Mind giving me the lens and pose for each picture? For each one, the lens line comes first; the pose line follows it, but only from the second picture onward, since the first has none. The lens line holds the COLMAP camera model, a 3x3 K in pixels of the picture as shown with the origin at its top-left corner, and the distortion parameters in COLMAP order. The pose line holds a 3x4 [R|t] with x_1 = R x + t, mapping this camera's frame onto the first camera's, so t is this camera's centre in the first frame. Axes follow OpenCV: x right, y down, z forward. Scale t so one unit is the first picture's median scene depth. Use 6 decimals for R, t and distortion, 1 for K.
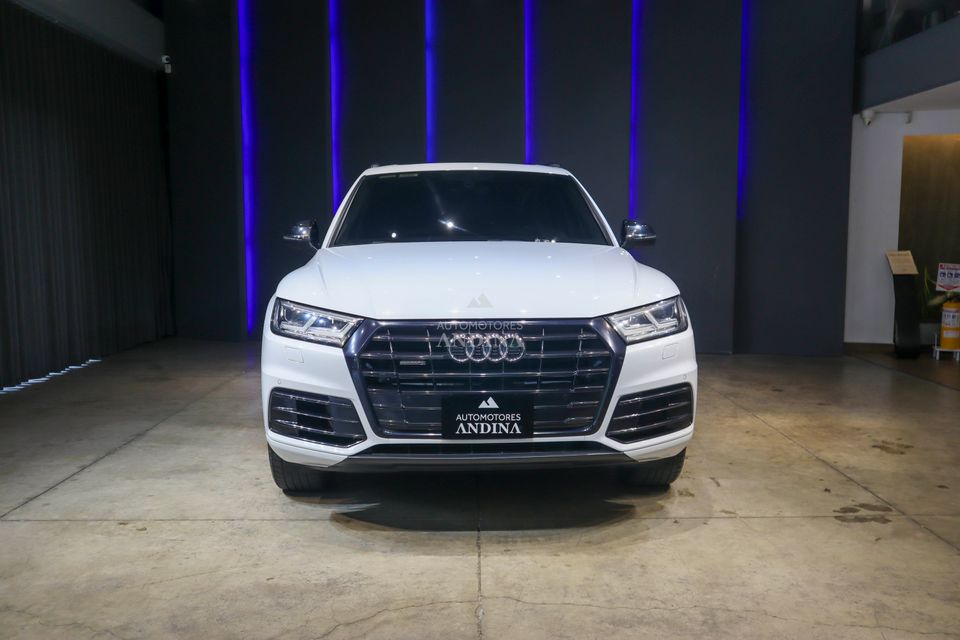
lens RADIAL K [[844.2, 0, 482.2], [0, 844.2, 324.4], [0, 0, 1]] dist [-0.011497, 0.035556]
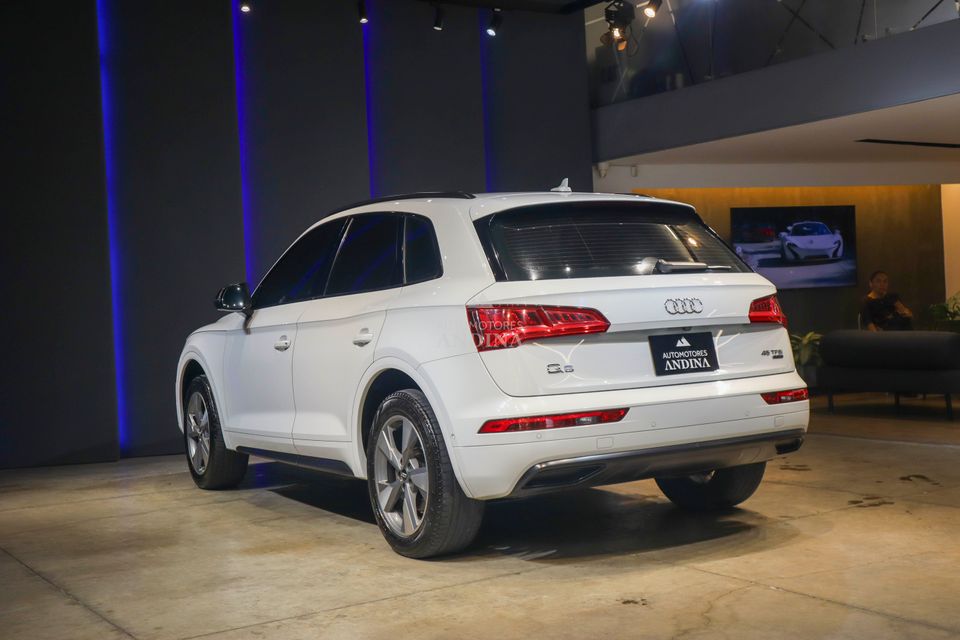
lens RADIAL K [[1227.3, 0, 481.0], [0, 1227.3, 323.3], [0, 0, 1]] dist [0.032789, 0.000000]
pose [[0.832459, -0.044481, 0.552298, -1.030362], [0.104265, 0.991541, -0.077298, 0.059083], [-0.544187, 0.121933, 0.830056, -0.187416]]
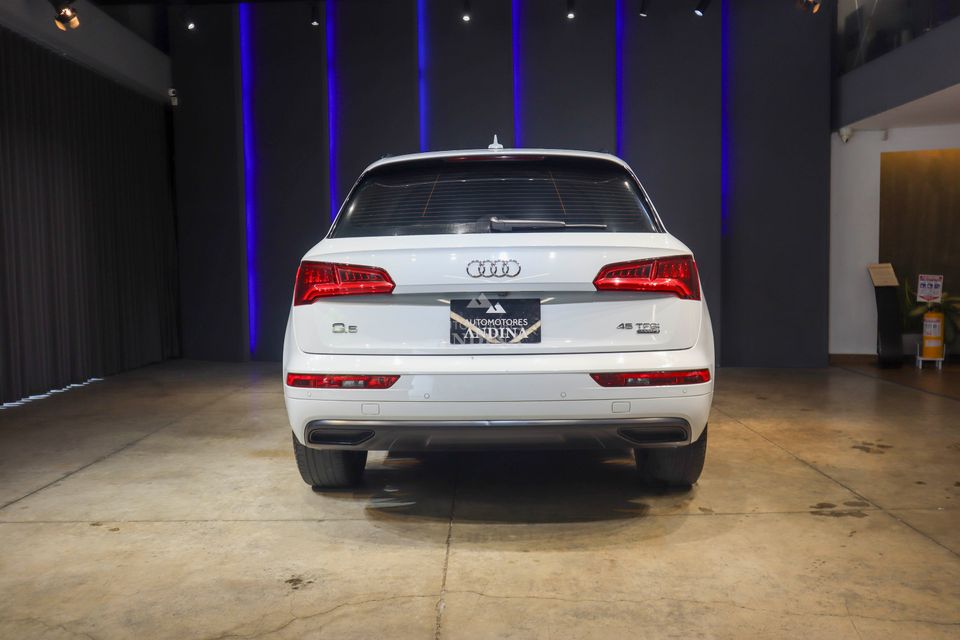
lens RADIAL K [[809.6, 0, 482.1], [0, 809.6, 325.3], [0, 0, 1]] dist [-0.044554, 0.064652]
pose [[0.999866, -0.011627, -0.011535, 0.047833], [0.011208, 0.999296, -0.035797, 0.040829], [0.011943, 0.035663, 0.999293, 0.045268]]
